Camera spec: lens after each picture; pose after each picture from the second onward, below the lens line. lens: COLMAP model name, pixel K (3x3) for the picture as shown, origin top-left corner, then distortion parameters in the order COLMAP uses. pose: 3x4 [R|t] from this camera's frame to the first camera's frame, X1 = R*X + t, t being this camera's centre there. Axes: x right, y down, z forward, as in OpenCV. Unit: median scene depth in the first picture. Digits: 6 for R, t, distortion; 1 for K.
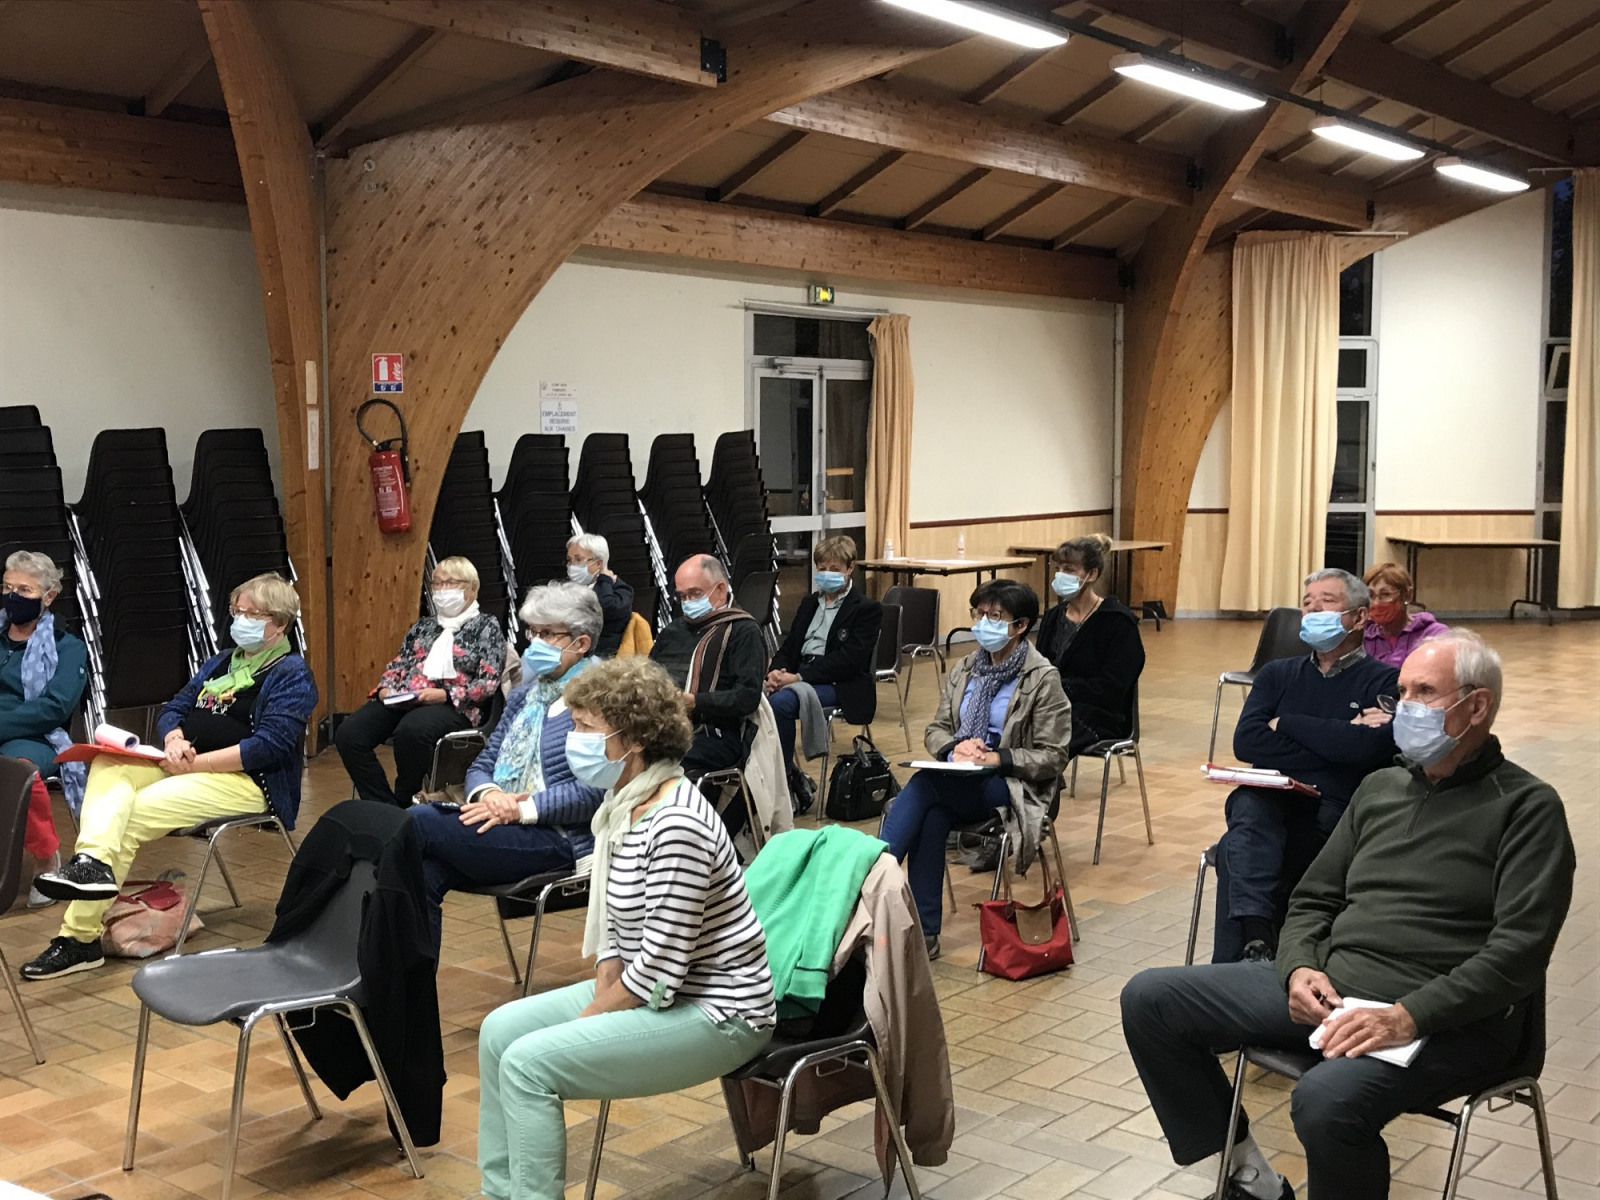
lens RADIAL K [[1821.1, 0, 787.5], [0, 1821.1, 586.5], [0, 0, 1]] dist [0.045800, 0.000000]
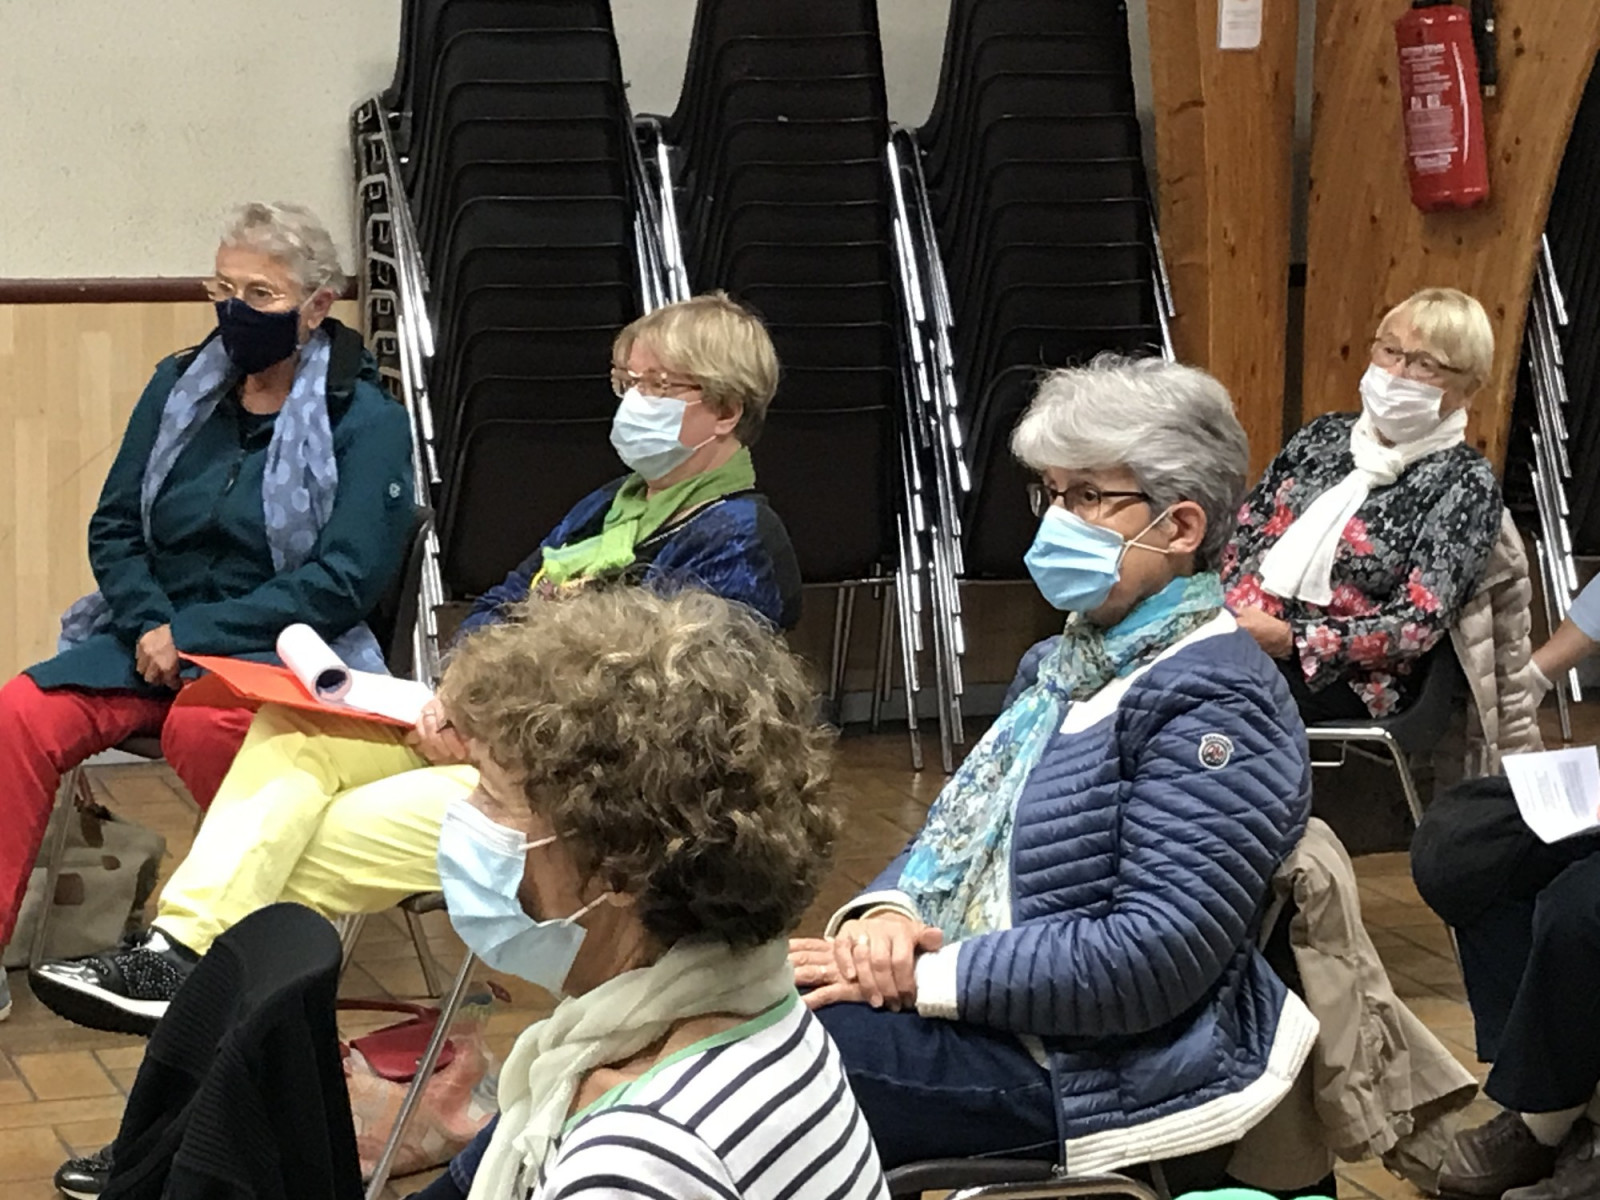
lens RADIAL K [[3985.5, 0, 777.8], [0, 3985.5, 641.4], [0, 0, 1]] dist [0.177584, 0.000000]
pose [[0.859350, 0.094052, -0.502664, 0.185159], [-0.054854, 0.994224, 0.092249, -0.013579], [0.508437, -0.051702, 0.859546, 0.252109]]
